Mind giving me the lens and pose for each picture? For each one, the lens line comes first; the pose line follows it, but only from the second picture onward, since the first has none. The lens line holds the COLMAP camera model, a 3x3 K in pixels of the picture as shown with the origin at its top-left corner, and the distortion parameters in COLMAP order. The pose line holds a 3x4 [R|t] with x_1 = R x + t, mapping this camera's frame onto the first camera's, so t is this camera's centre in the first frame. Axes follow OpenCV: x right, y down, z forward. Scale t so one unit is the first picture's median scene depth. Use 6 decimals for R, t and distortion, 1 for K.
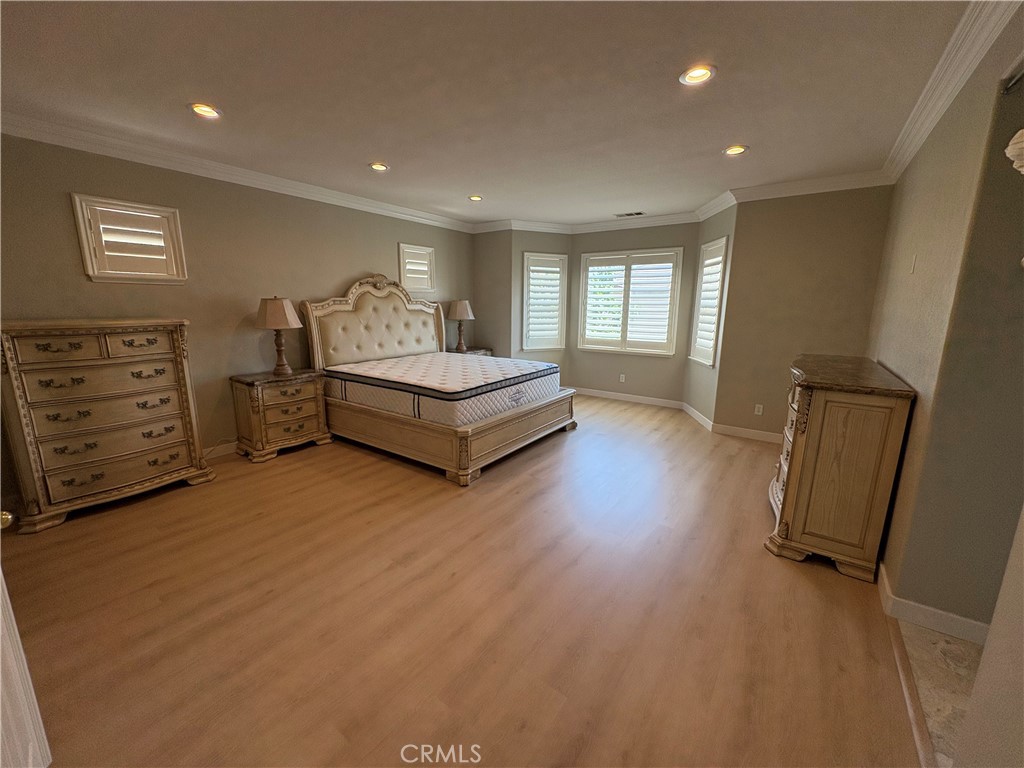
lens RADIAL K [[407.6, 0, 513.2], [0, 407.6, 380.7], [0, 0, 1]] dist [0.001161, -0.001168]
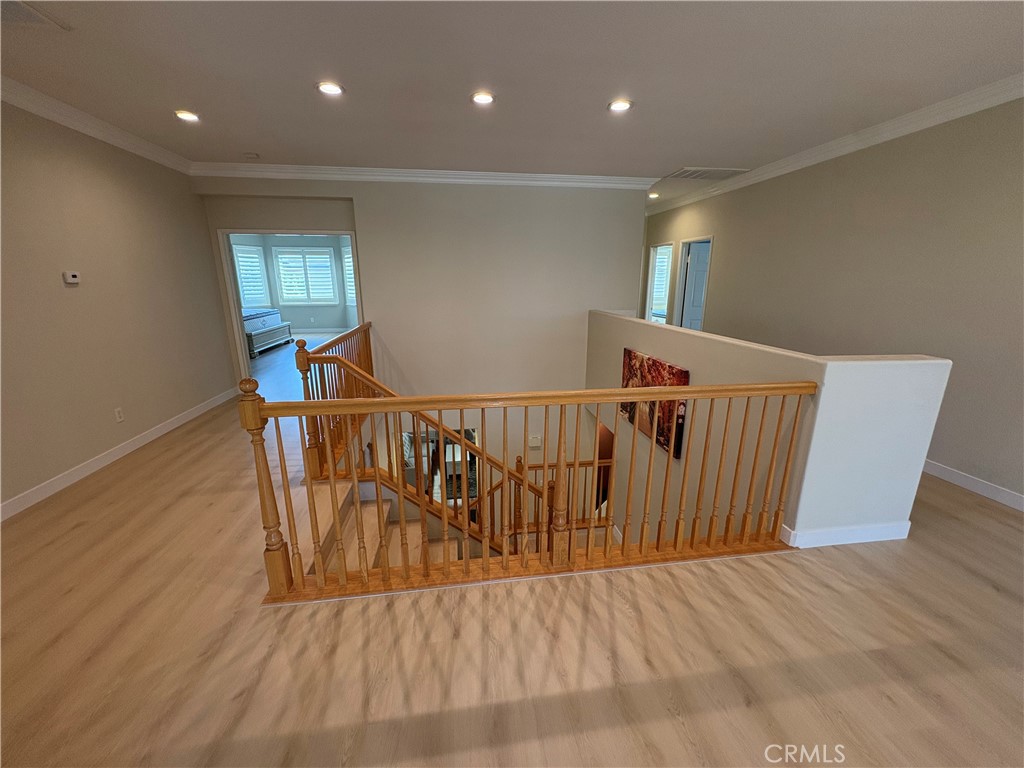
lens RADIAL K [[407.6, 0, 510.4], [0, 407.6, 384.5], [0, 0, 1]] dist [0.001161, -0.001168]
pose [[0.728506, -0.180202, 0.660914, -0.361535], [0.135028, 0.983627, 0.119354, 0.193460], [-0.671600, 0.002291, 0.740910, -0.986031]]
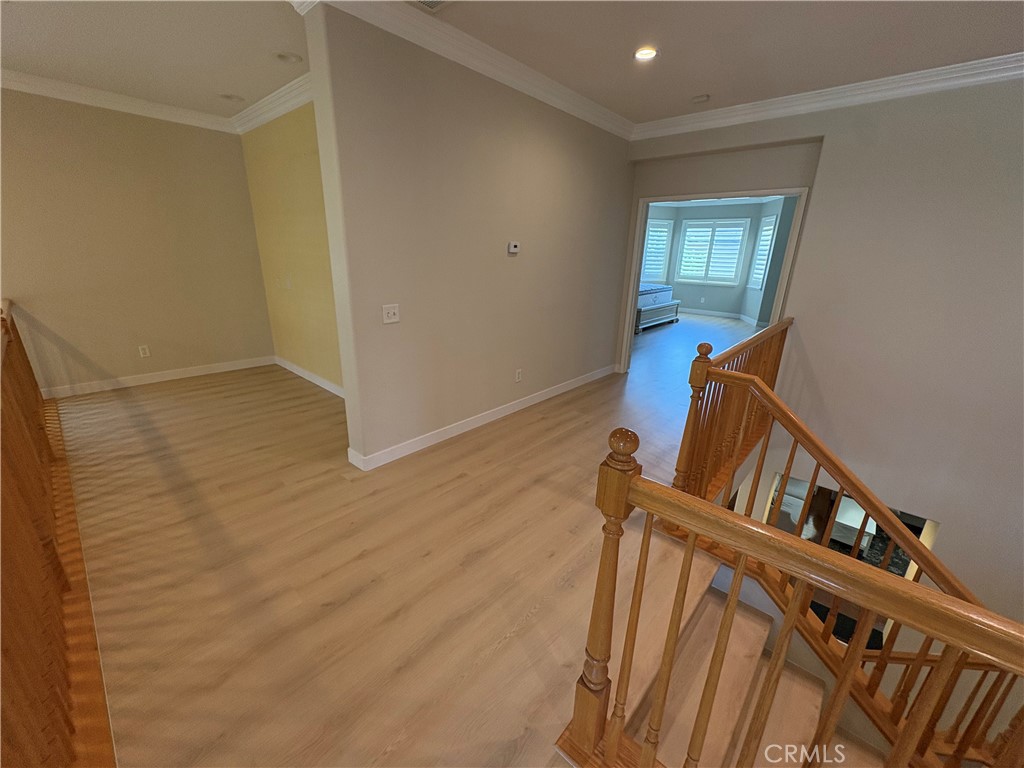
lens RADIAL K [[407.6, 0, 514.7], [0, 407.6, 384.6], [0, 0, 1]] dist [0.001161, -0.001168]
pose [[0.993907, 0.050255, -0.098095, -0.332859], [-0.037286, 0.990835, 0.129830, 0.159590], [0.103720, -0.125381, 0.986672, -0.801130]]
